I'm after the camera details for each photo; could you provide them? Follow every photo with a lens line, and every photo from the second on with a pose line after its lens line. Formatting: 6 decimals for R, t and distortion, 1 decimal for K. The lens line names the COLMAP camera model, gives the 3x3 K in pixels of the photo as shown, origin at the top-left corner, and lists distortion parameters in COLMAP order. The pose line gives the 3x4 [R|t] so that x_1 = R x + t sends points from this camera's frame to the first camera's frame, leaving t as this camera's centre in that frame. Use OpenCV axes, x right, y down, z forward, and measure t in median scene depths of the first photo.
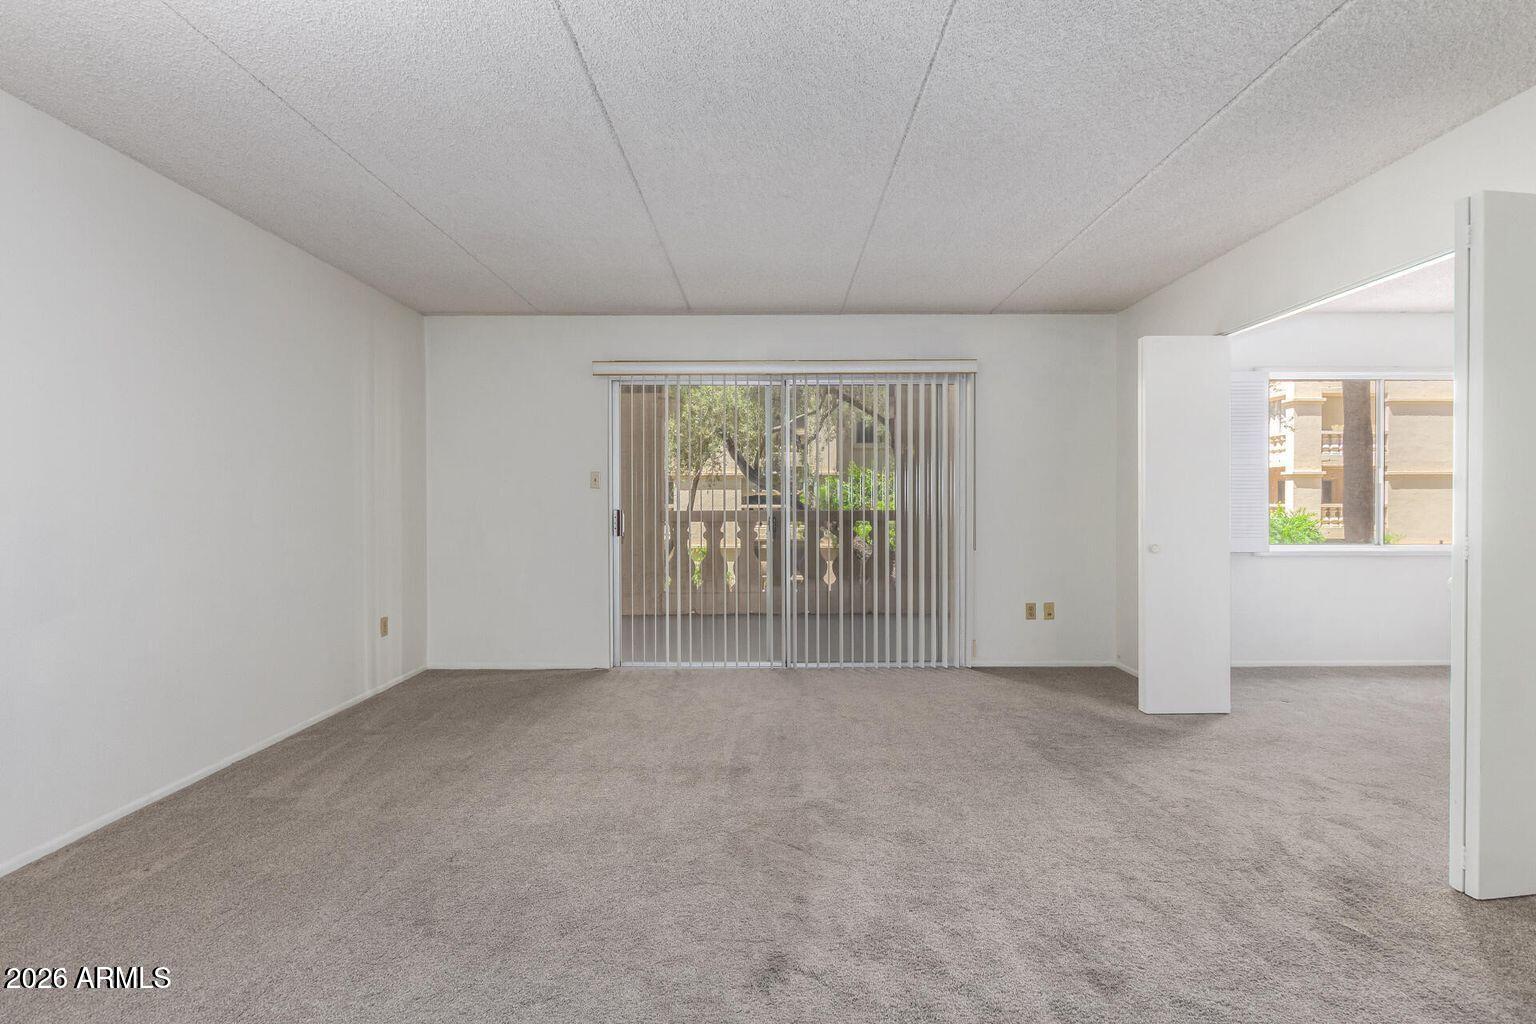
lens RADIAL K [[713.5, 0, 773.8], [0, 713.5, 509.2], [0, 0, 1]] dist [0.003986, -0.001666]
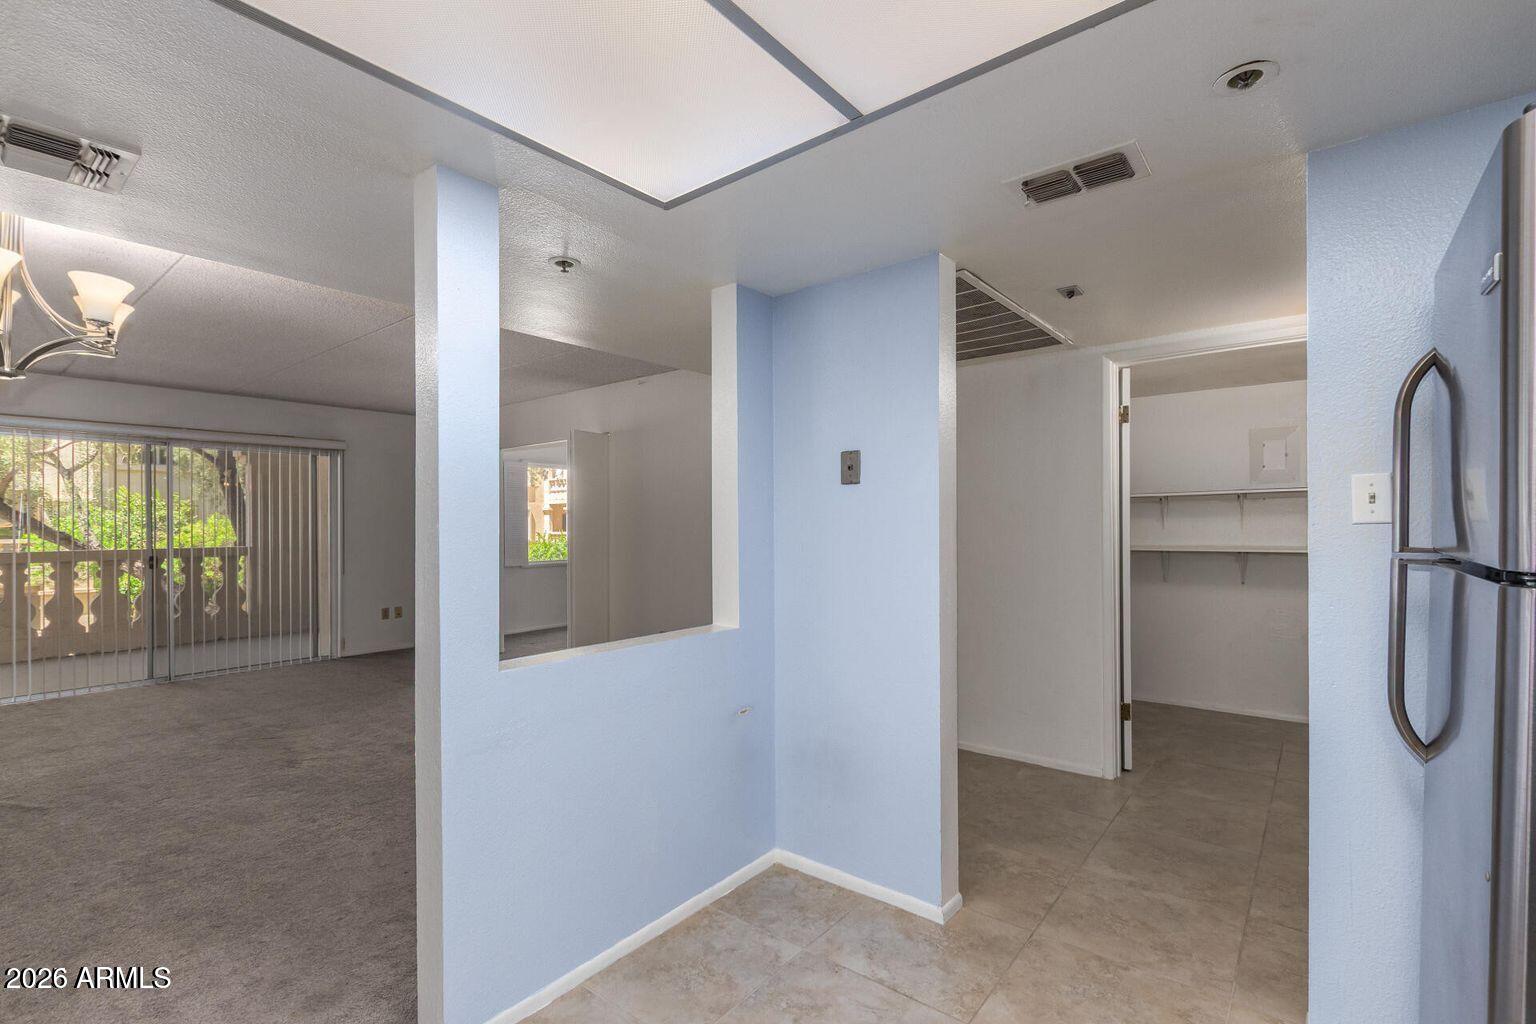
lens RADIAL K [[713.5, 0, 772.3], [0, 713.5, 524.5], [0, 0, 1]] dist [0.003986, -0.001666]
pose [[0.633906, -0.002890, 0.773404, -0.511769], [0.015480, 0.999840, -0.008952, -0.028936], [-0.773255, 0.017647, 0.633850, -1.039944]]
